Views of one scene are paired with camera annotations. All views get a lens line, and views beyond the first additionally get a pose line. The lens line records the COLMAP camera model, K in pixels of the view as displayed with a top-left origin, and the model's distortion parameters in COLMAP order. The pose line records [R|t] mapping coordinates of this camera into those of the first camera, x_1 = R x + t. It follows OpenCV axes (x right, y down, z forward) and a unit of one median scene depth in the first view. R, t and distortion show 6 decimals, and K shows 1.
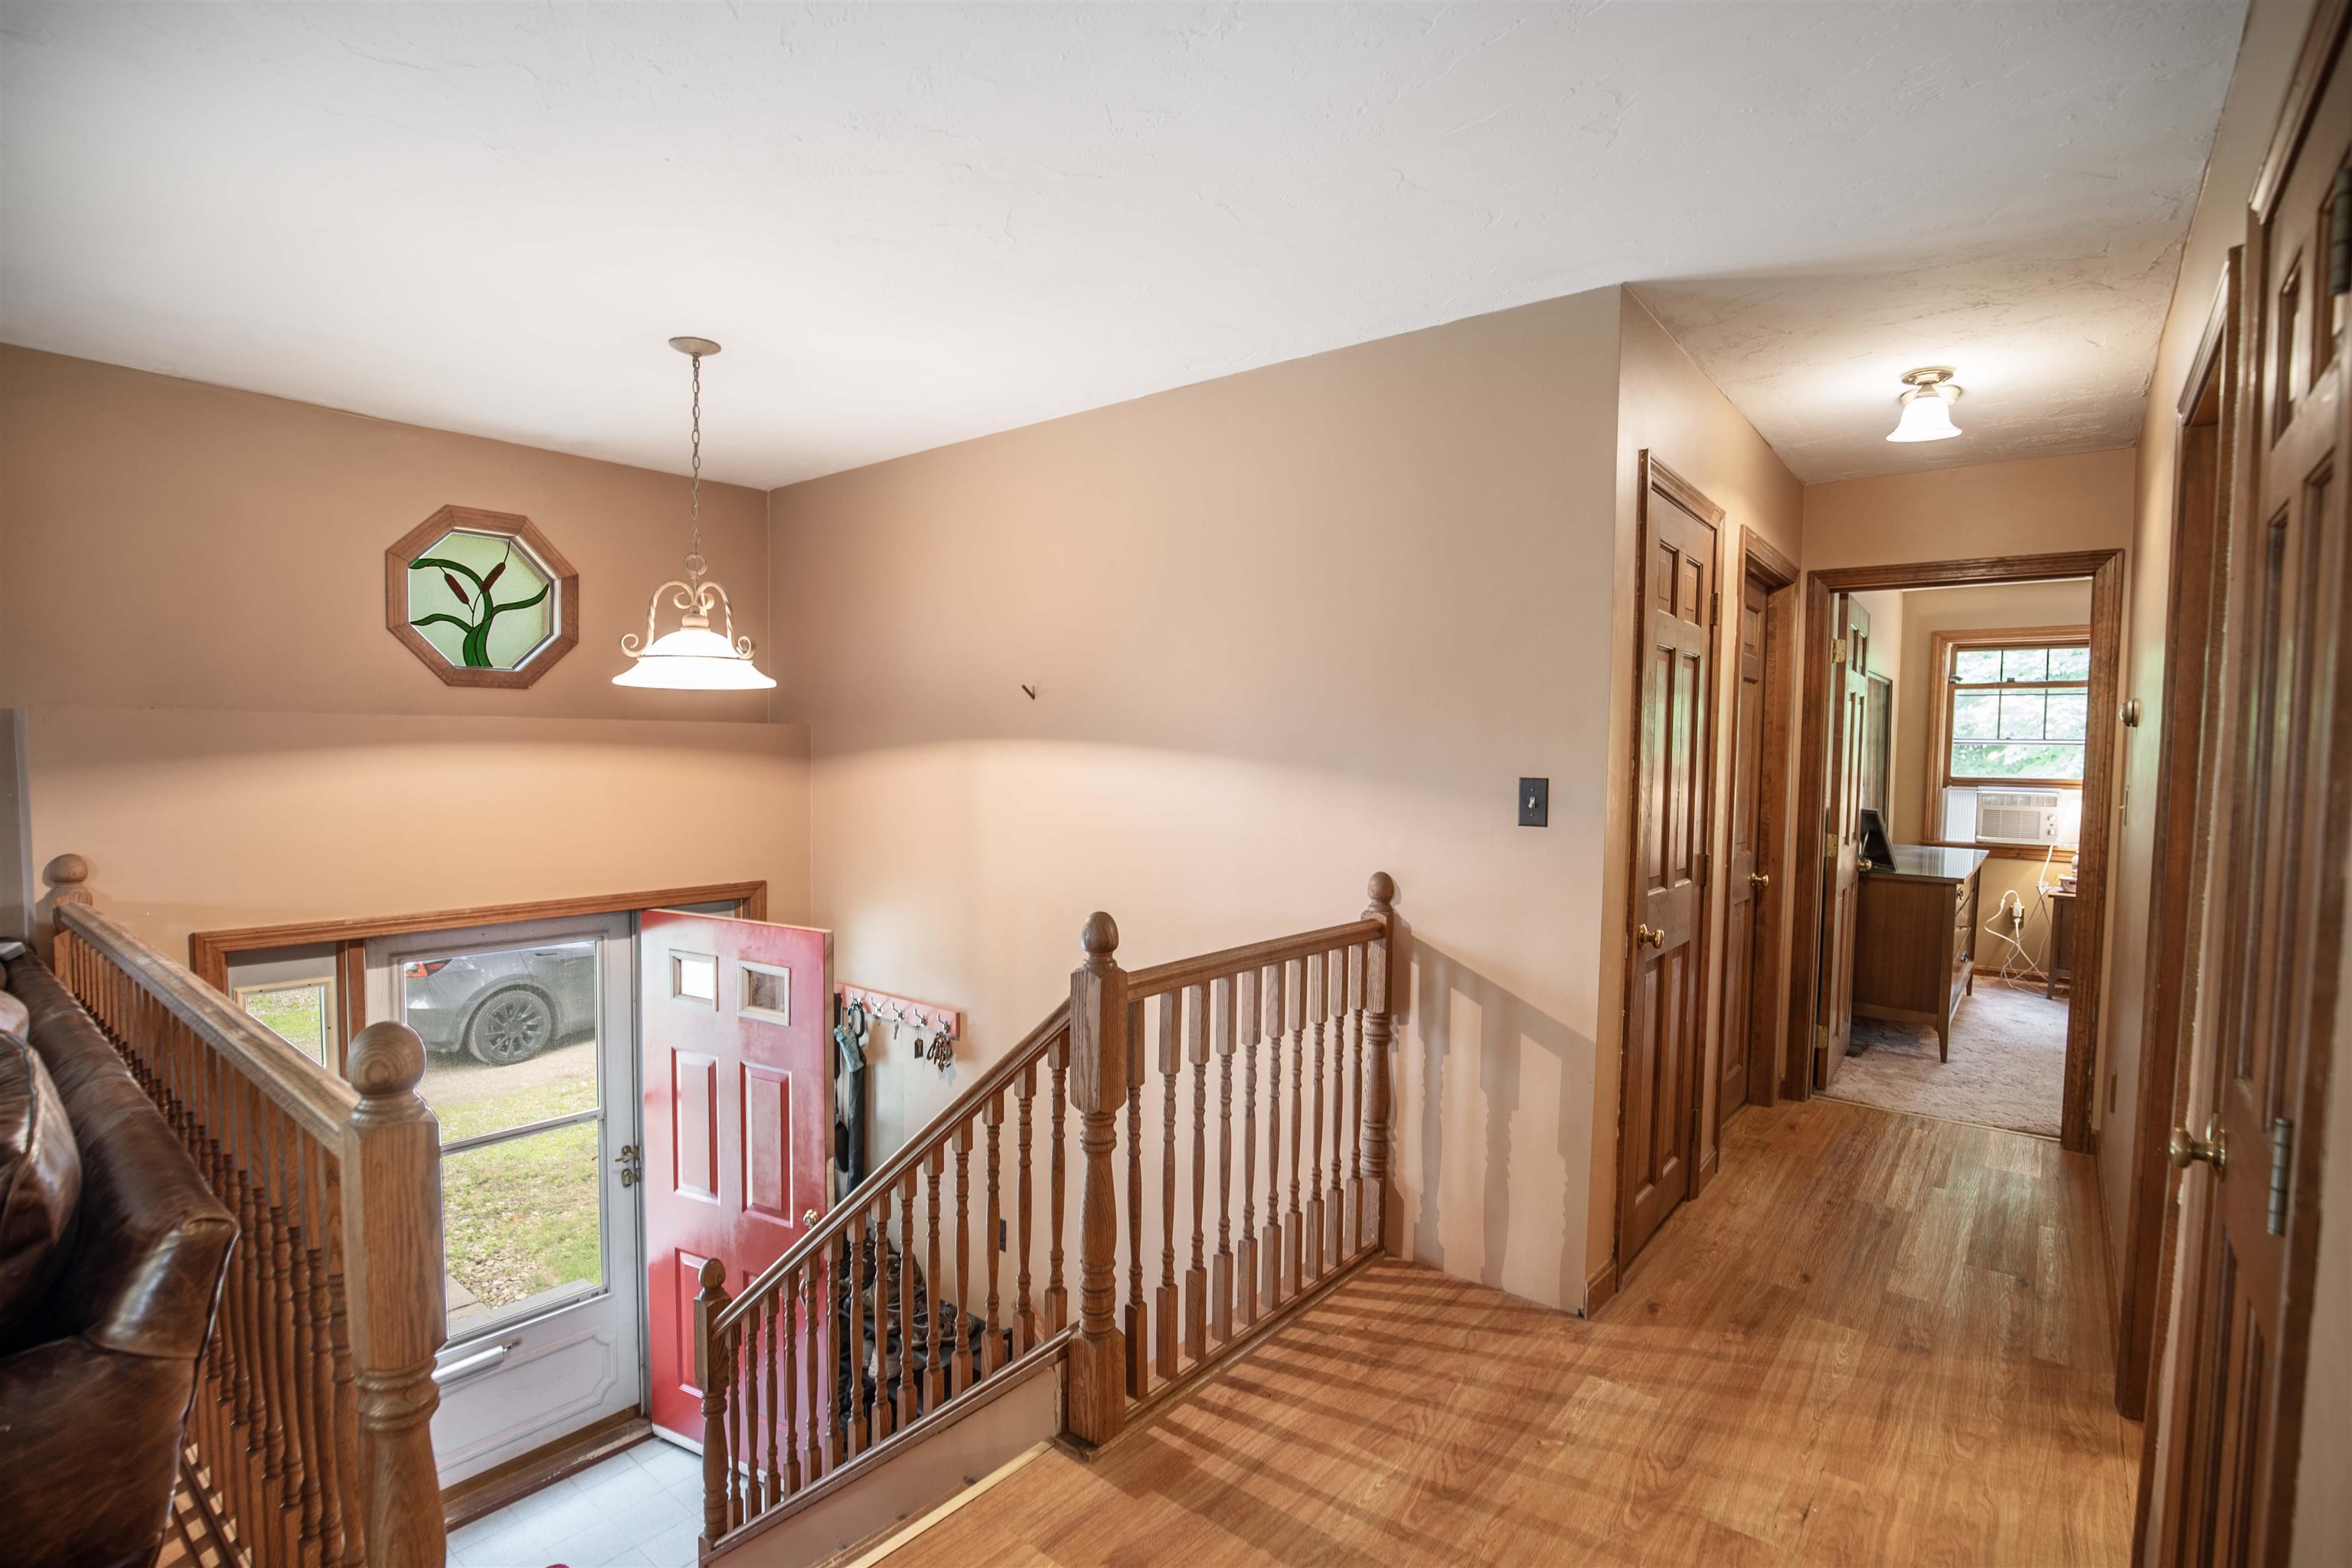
lens RADIAL K [[1091.3, 0, 1176.0], [0, 1091.3, 784.0], [0, 0, 1]] dist [-0.001828, -0.000110]
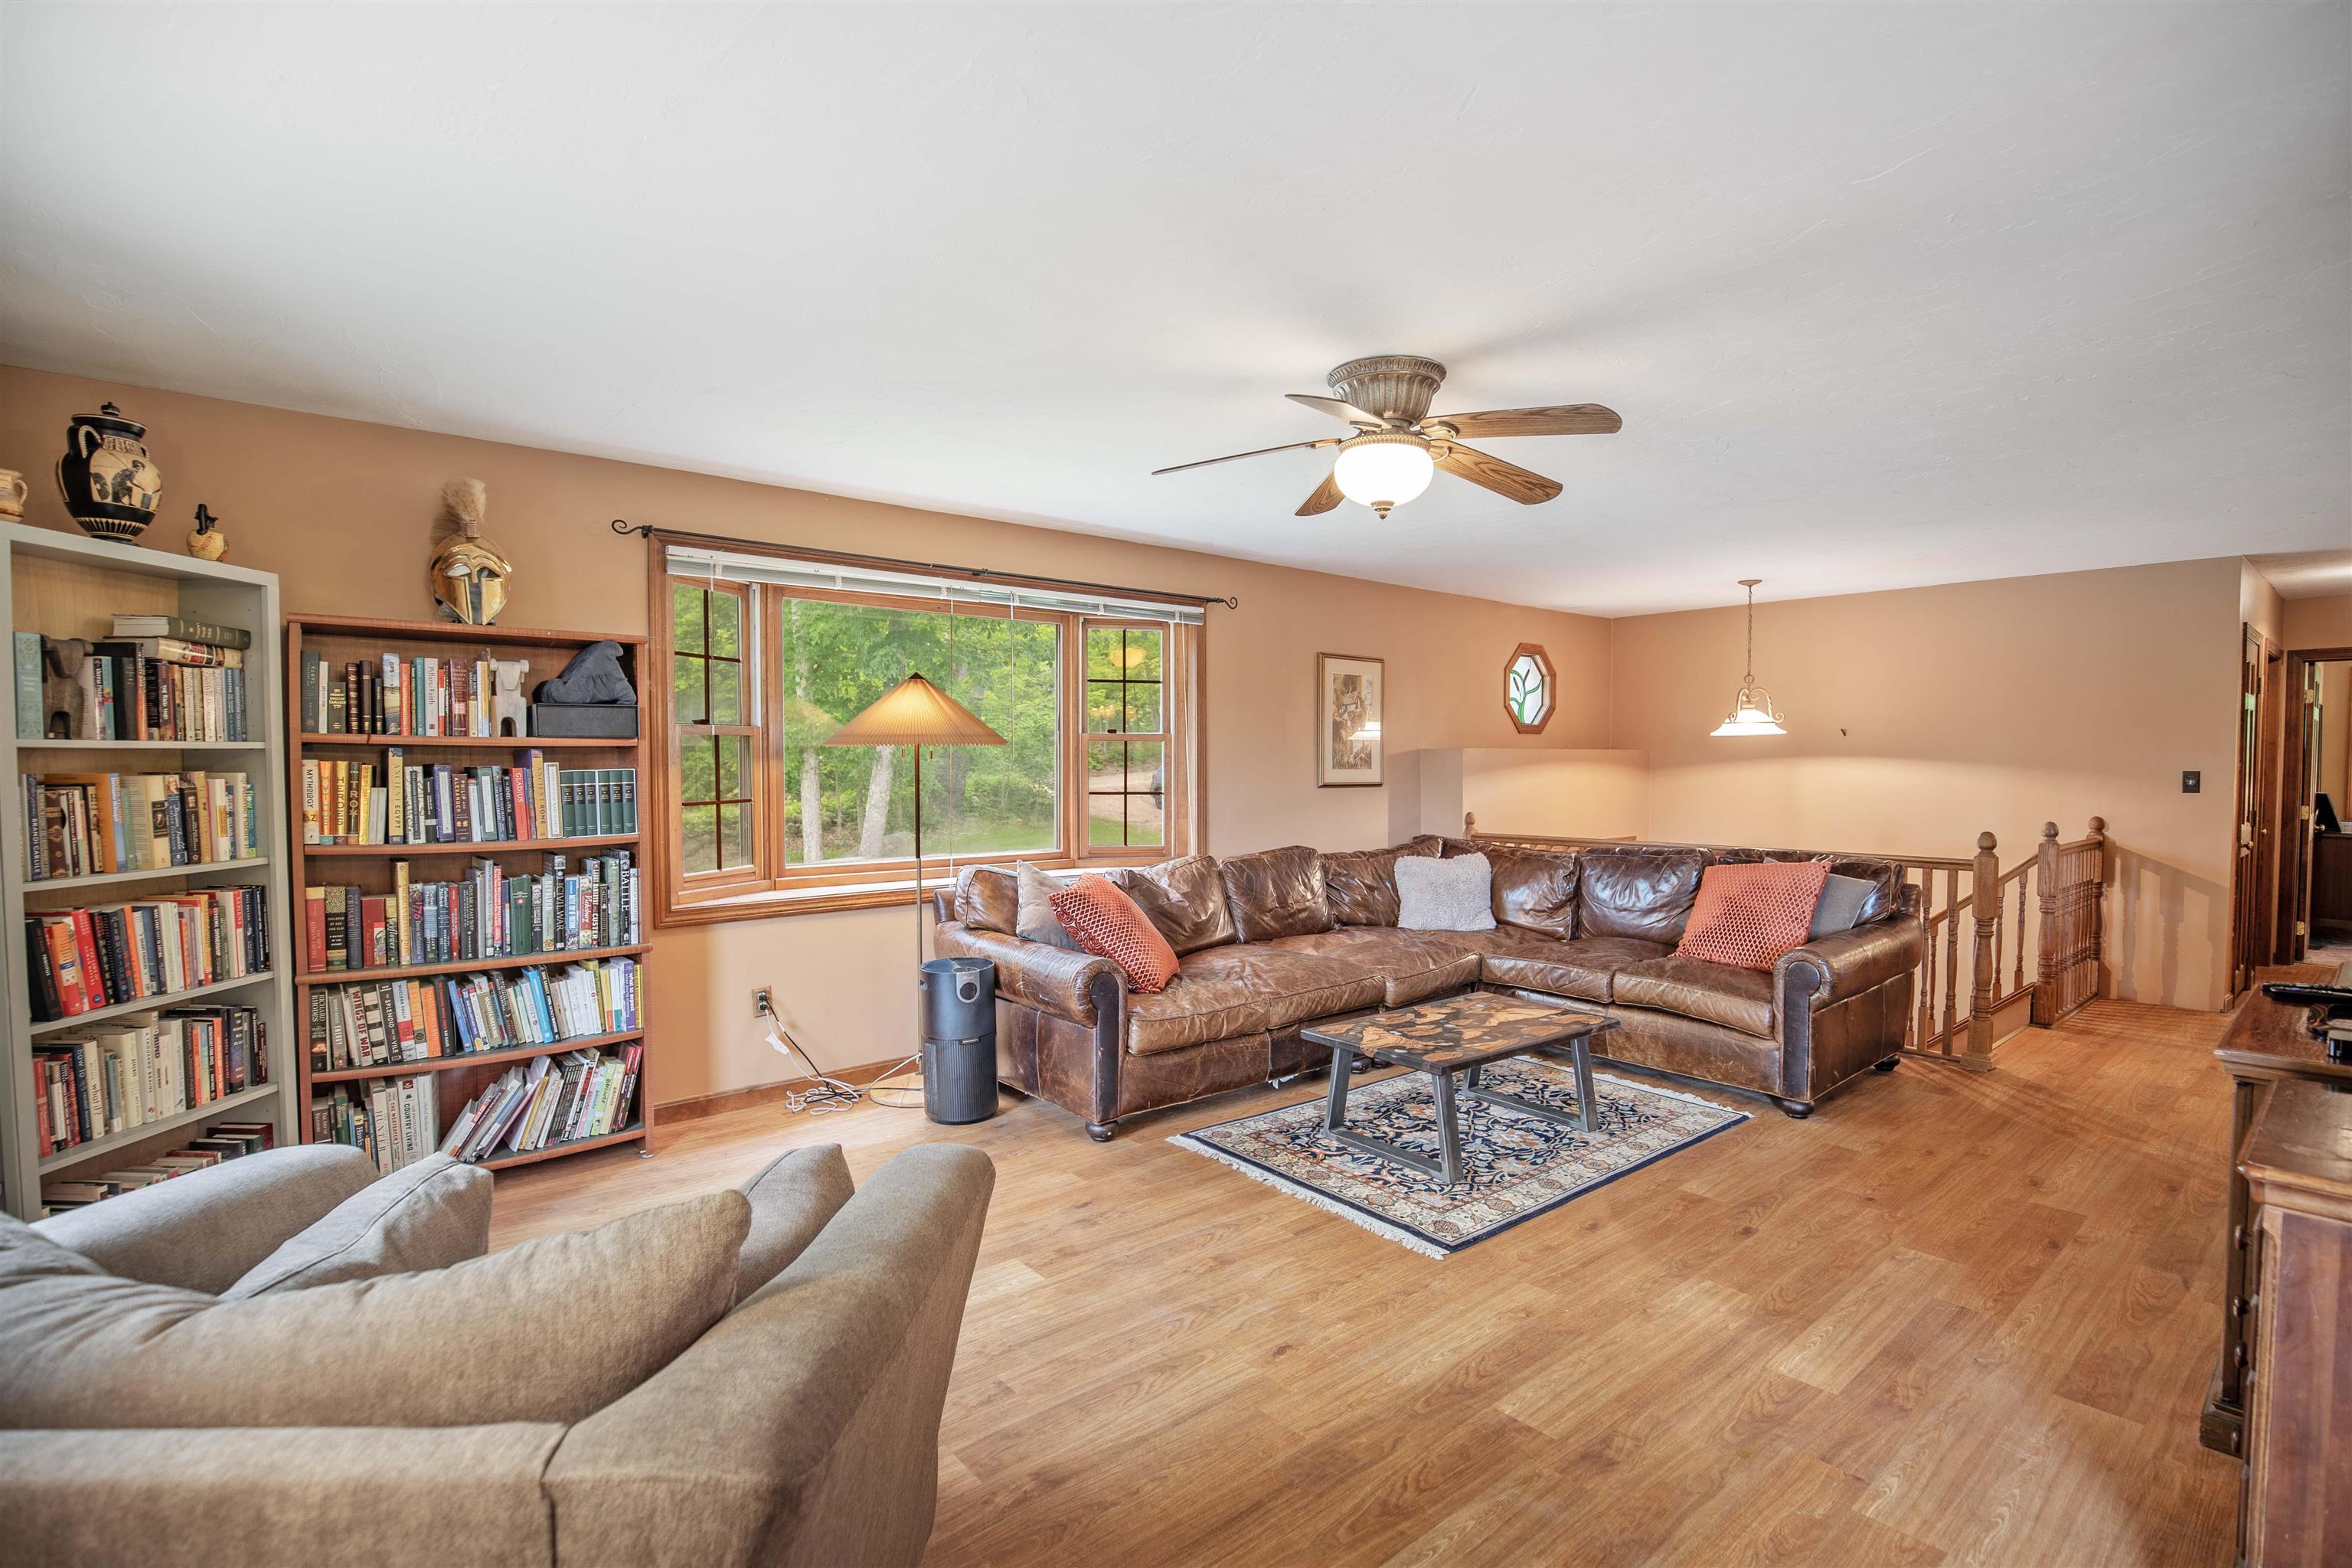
lens RADIAL K [[1076.8, 0, 1214.2], [0, 1076.8, 777.3], [0, 0, 1]] dist [-0.012090, 0.000409]
pose [[0.983328, -0.011813, -0.181459, -1.140881], [0.008737, 0.999804, -0.017741, 0.025608], [0.181633, 0.015859, 0.983238, -1.386609]]
